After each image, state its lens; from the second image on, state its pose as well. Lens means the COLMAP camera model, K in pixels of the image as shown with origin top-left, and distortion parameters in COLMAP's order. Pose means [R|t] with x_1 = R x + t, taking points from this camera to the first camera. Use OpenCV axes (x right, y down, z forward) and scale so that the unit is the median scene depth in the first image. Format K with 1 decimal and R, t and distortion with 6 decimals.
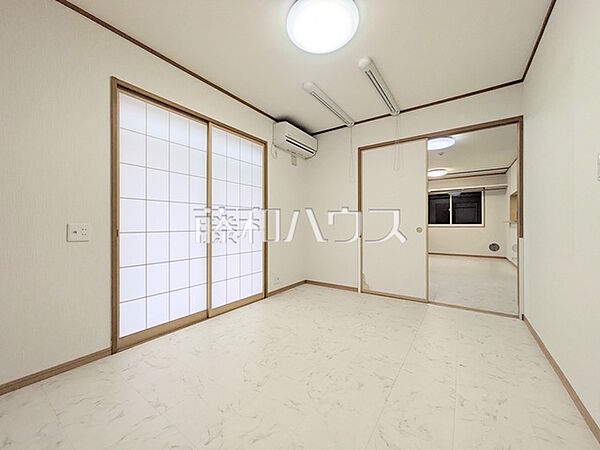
lens RADIAL K [[238.1, 0, 299.2], [0, 238.1, 224.5], [0, 0, 1]] dist [0.000380, 0.000049]
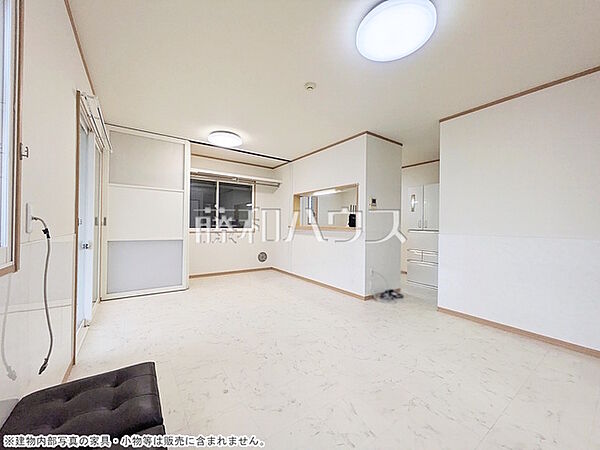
lens RADIAL K [[238.1, 0, 299.8], [0, 238.1, 225.4], [0, 0, 1]] dist [0.000380, 0.000049]
pose [[0.344767, 0.007853, 0.938655, 0.107010], [-0.004761, 0.999967, -0.006617, -0.005594], [-0.938676, -0.002188, 0.344793, 0.599790]]
